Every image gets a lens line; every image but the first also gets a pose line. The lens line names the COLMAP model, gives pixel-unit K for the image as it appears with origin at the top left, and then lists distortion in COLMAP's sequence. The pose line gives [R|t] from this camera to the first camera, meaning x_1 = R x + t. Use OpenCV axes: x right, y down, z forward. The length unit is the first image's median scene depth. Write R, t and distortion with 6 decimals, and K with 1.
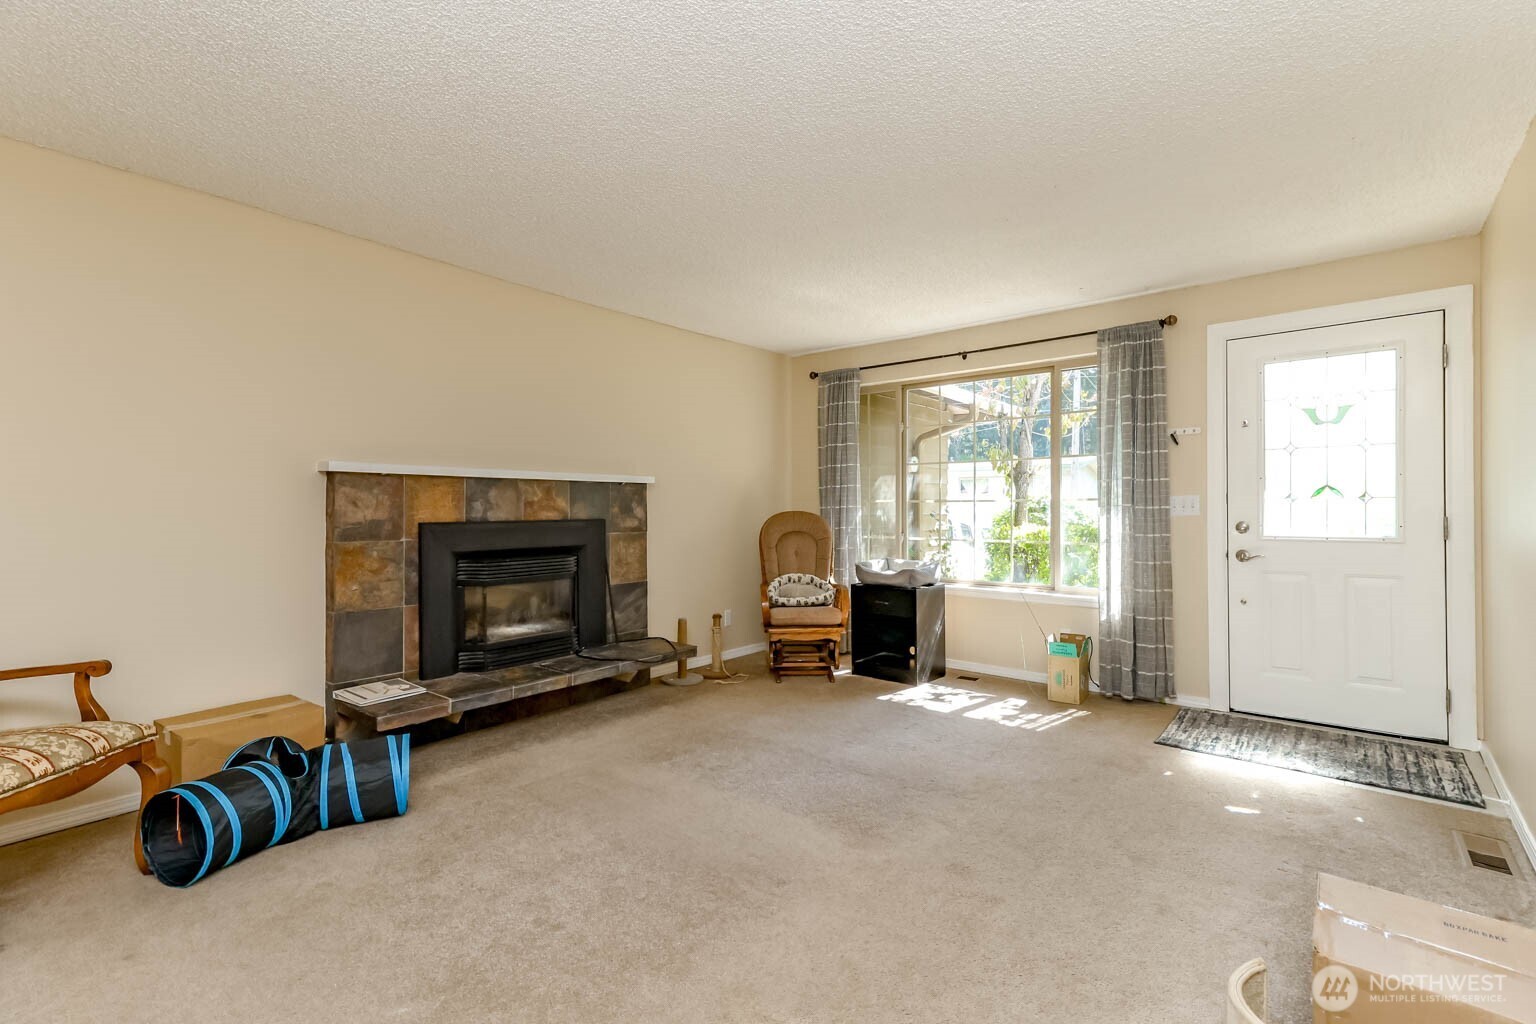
lens RADIAL K [[698.5, 0, 768.7], [0, 698.5, 512.5], [0, 0, 1]] dist [0.026623, 0.000514]
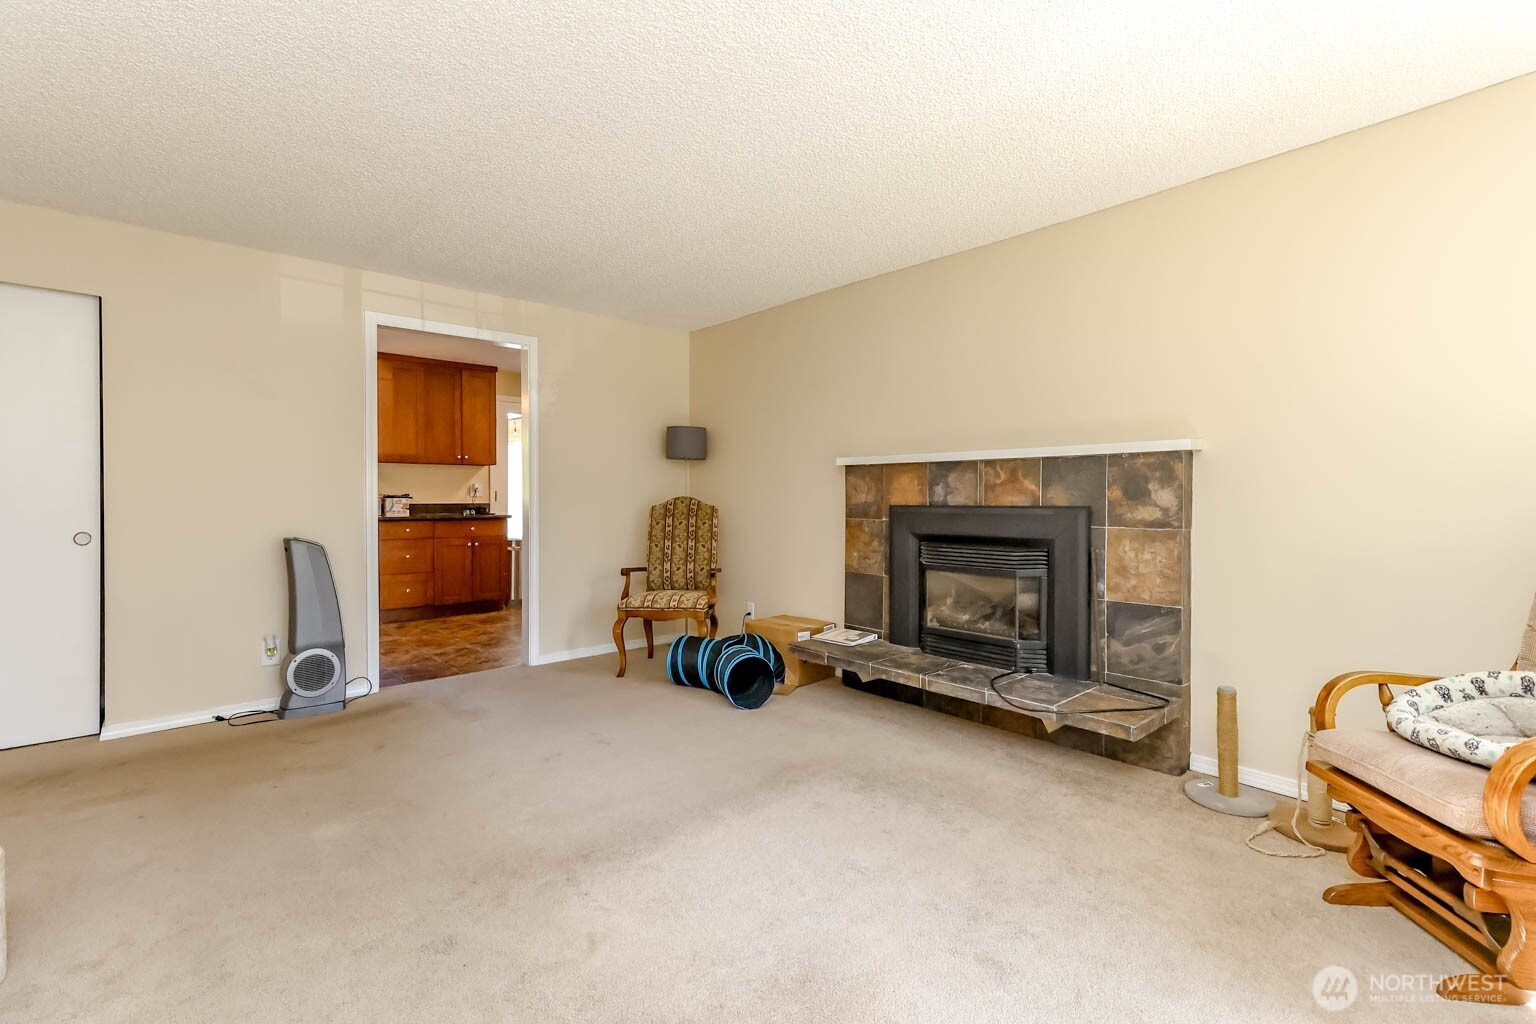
lens RADIAL K [[698.5, 0, 768.9], [0, 698.5, 501.6], [0, 0, 1]] dist [0.026623, 0.000514]
pose [[-0.156399, 0.012270, -0.987618, 0.603407], [-0.001980, 0.999917, 0.012736, -0.005001], [0.987692, 0.003947, -0.156362, 0.892040]]
